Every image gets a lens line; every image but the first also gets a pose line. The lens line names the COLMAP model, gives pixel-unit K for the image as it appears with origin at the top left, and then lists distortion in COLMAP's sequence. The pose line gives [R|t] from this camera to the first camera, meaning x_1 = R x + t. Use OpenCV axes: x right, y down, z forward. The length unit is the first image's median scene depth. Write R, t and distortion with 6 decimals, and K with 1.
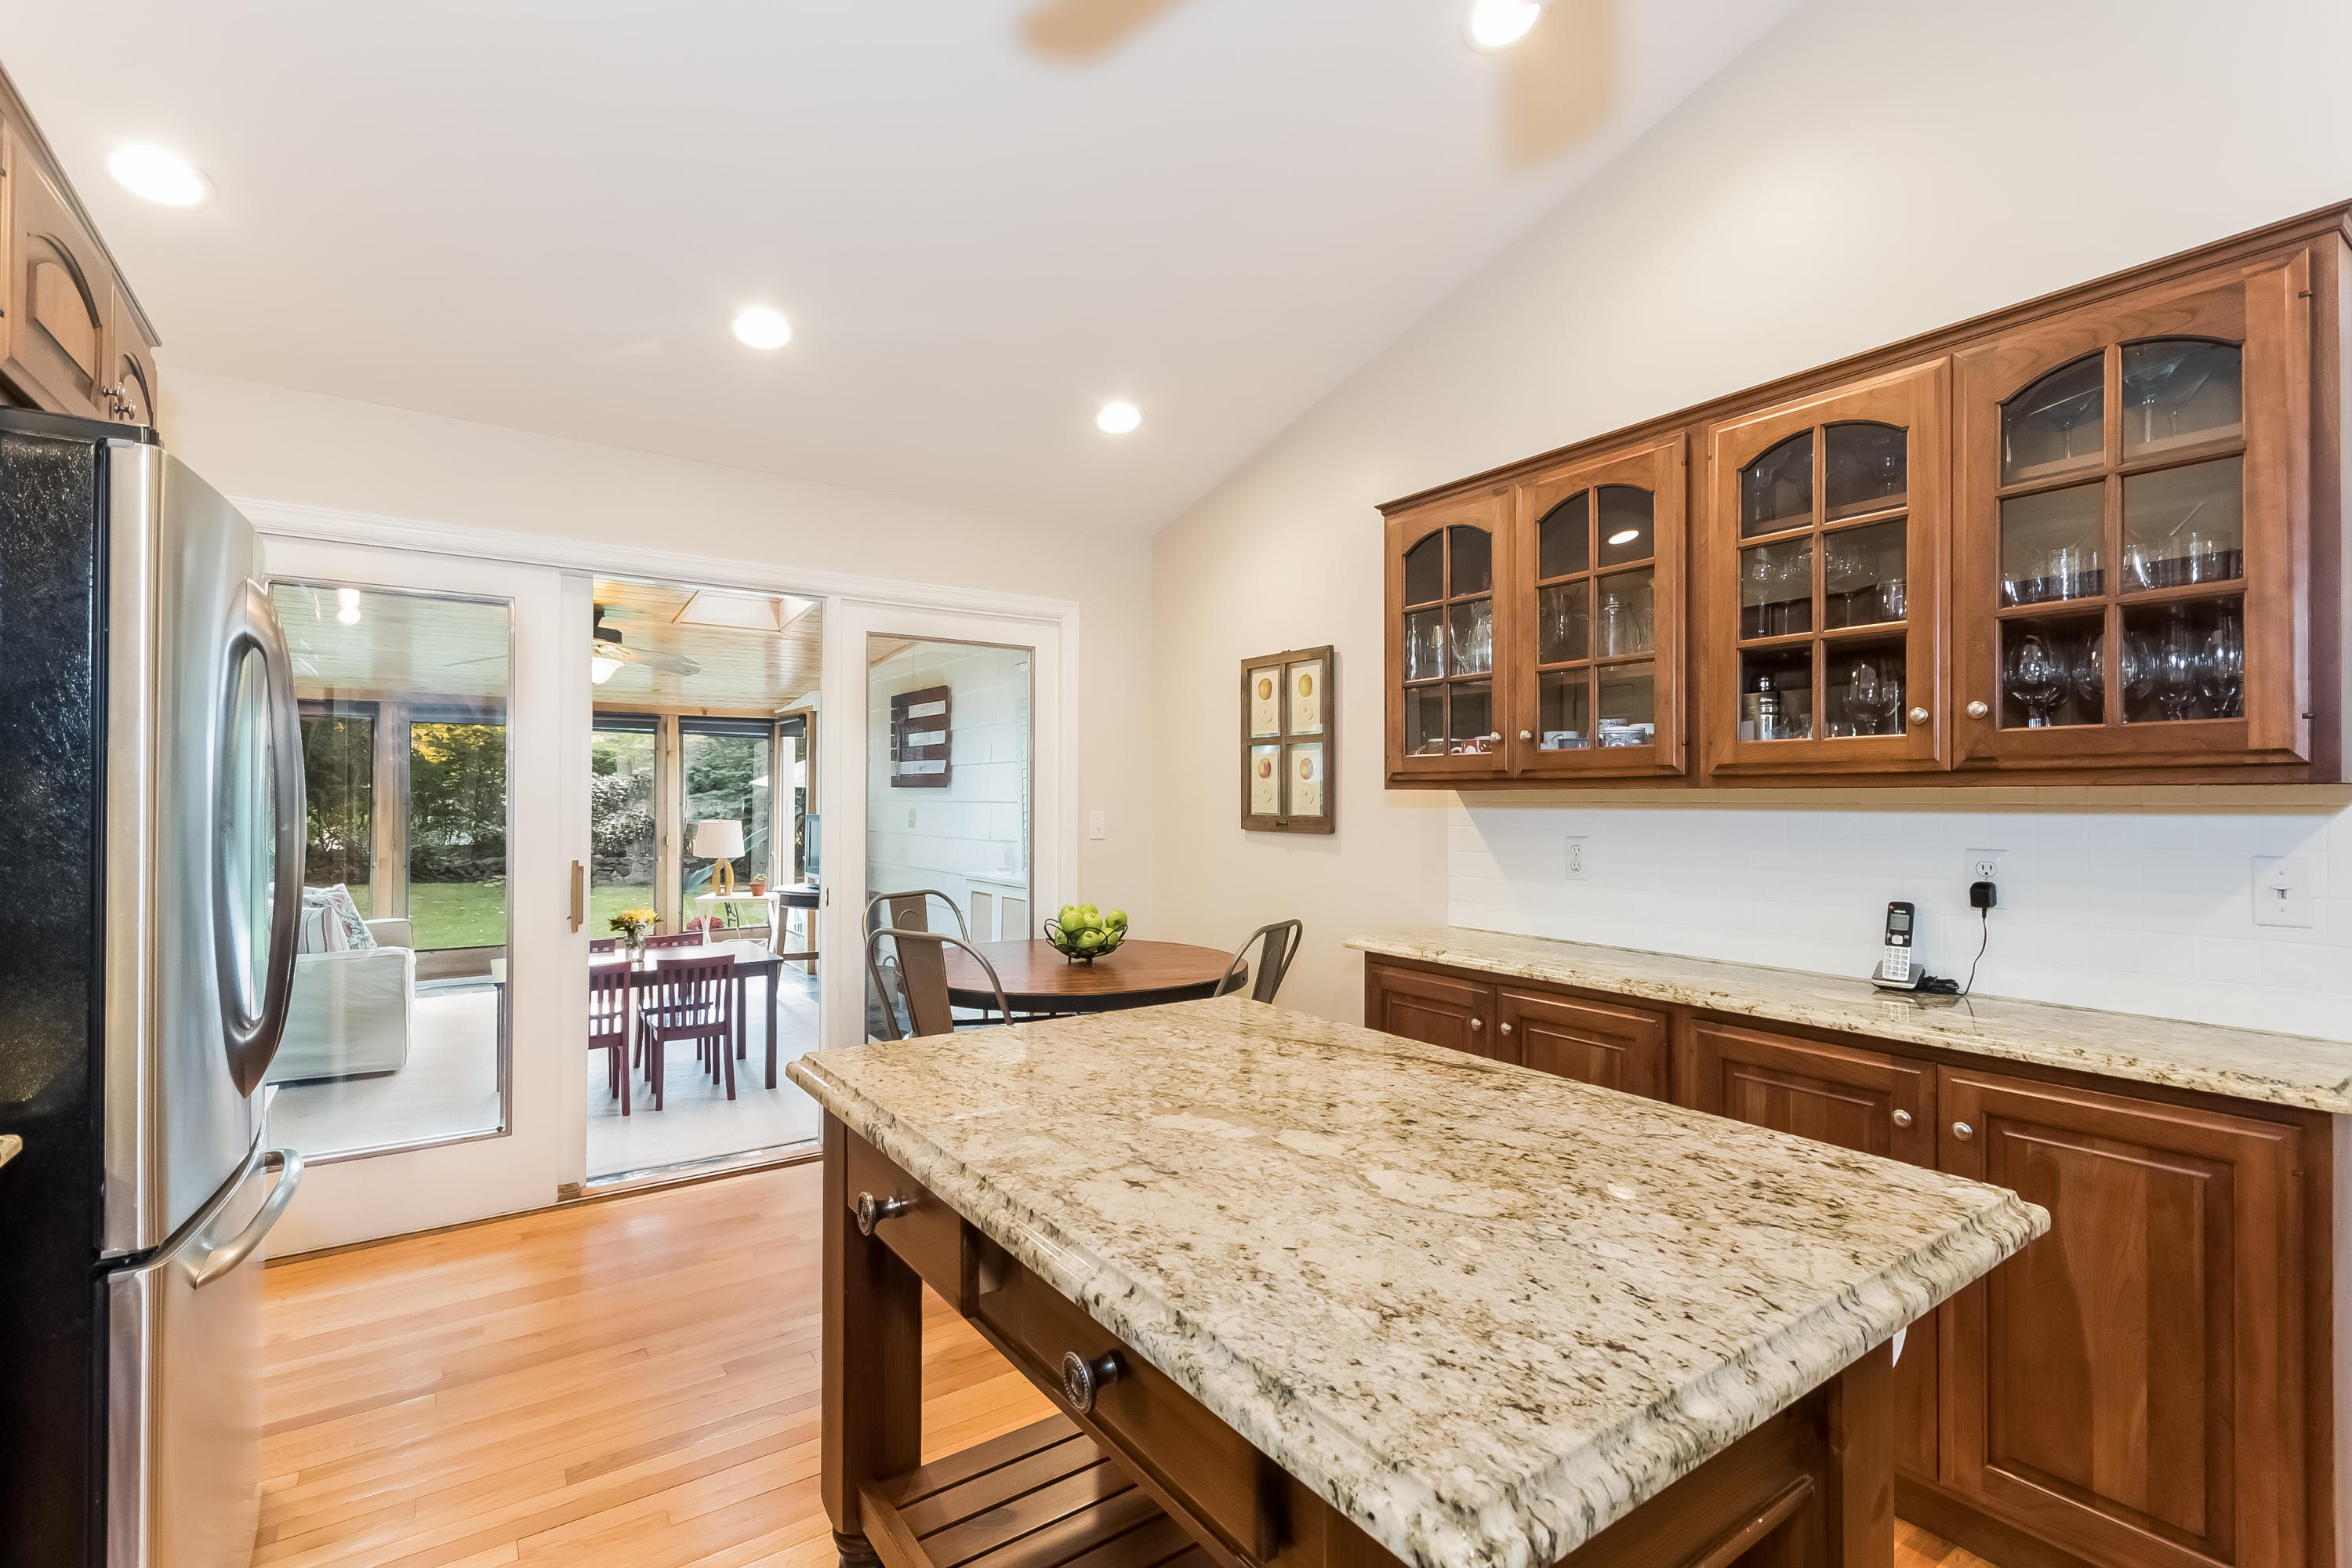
lens RADIAL K [[1041.1, 0, 1176.0], [0, 1041.1, 784.0], [0, 0, 1]] dist [0.000375, 0.000070]
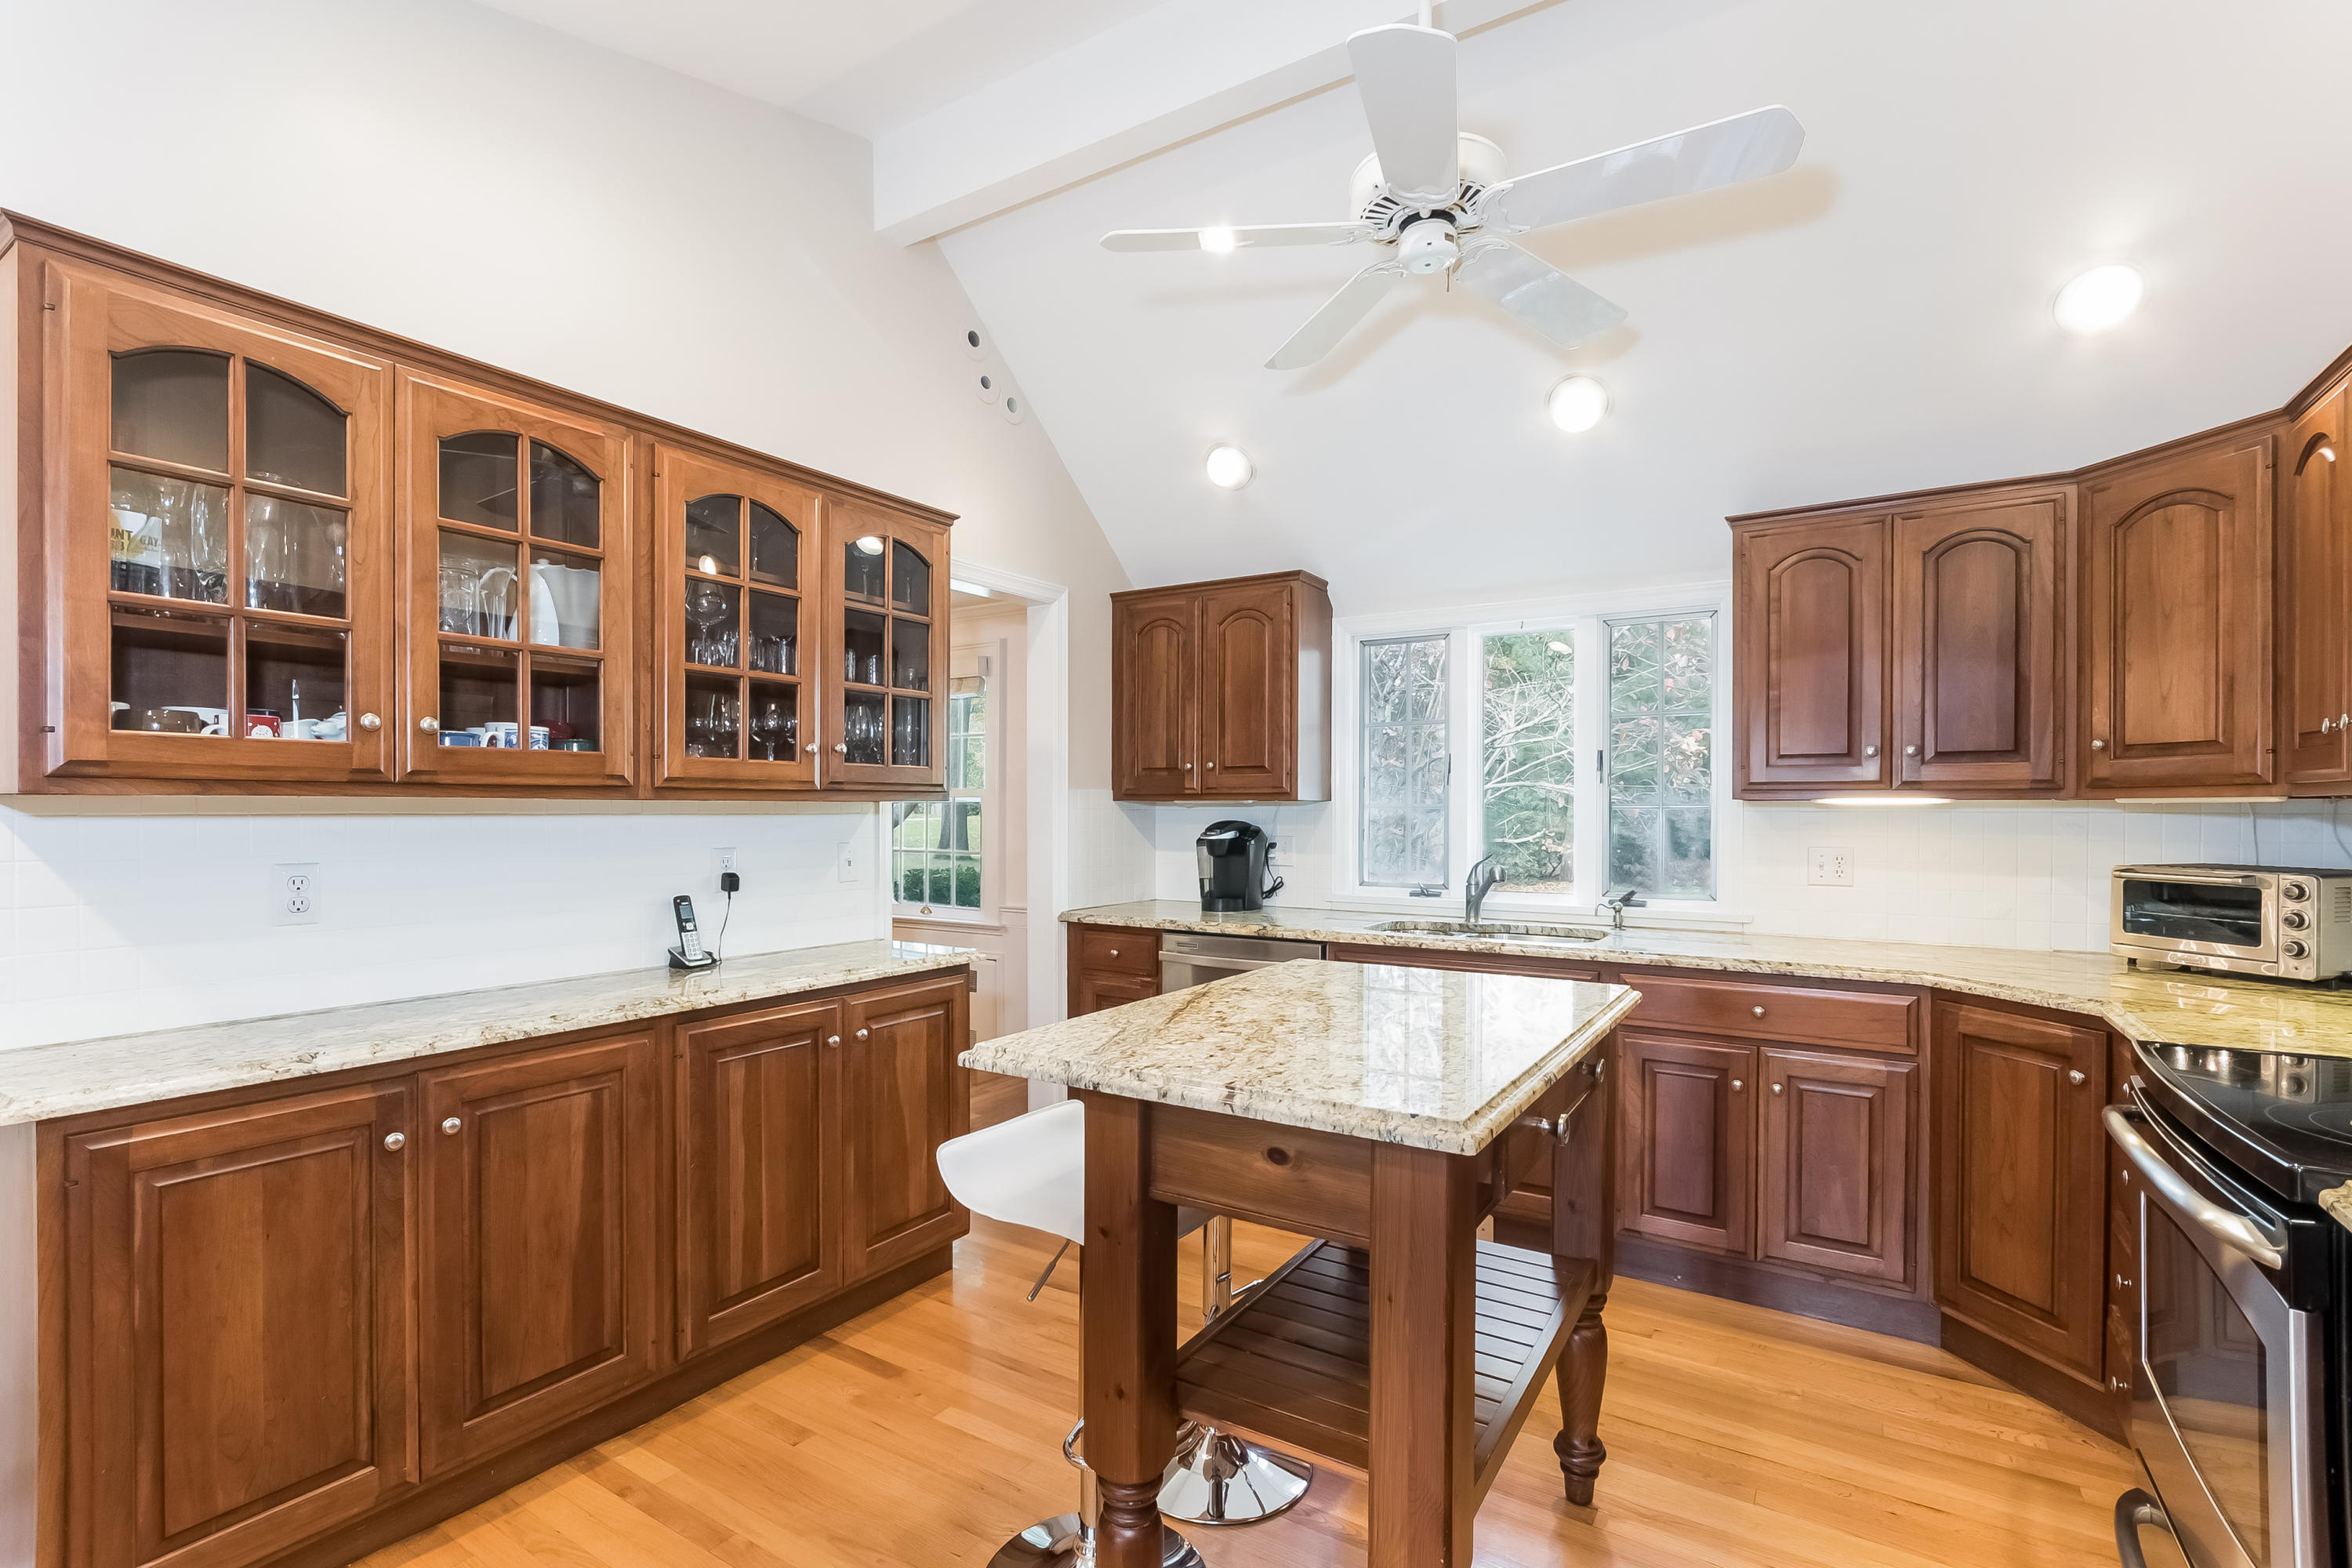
lens RADIAL K [[1074.5, 0, 1183.9], [0, 1074.5, 812.3], [0, 0, 1]] dist [0.000382, -0.000032]
pose [[-0.393819, -0.002357, 0.919185, -0.529003], [-0.012449, 0.999919, -0.002770, 0.009964], [-0.919104, -0.012534, -0.393816, 0.755801]]
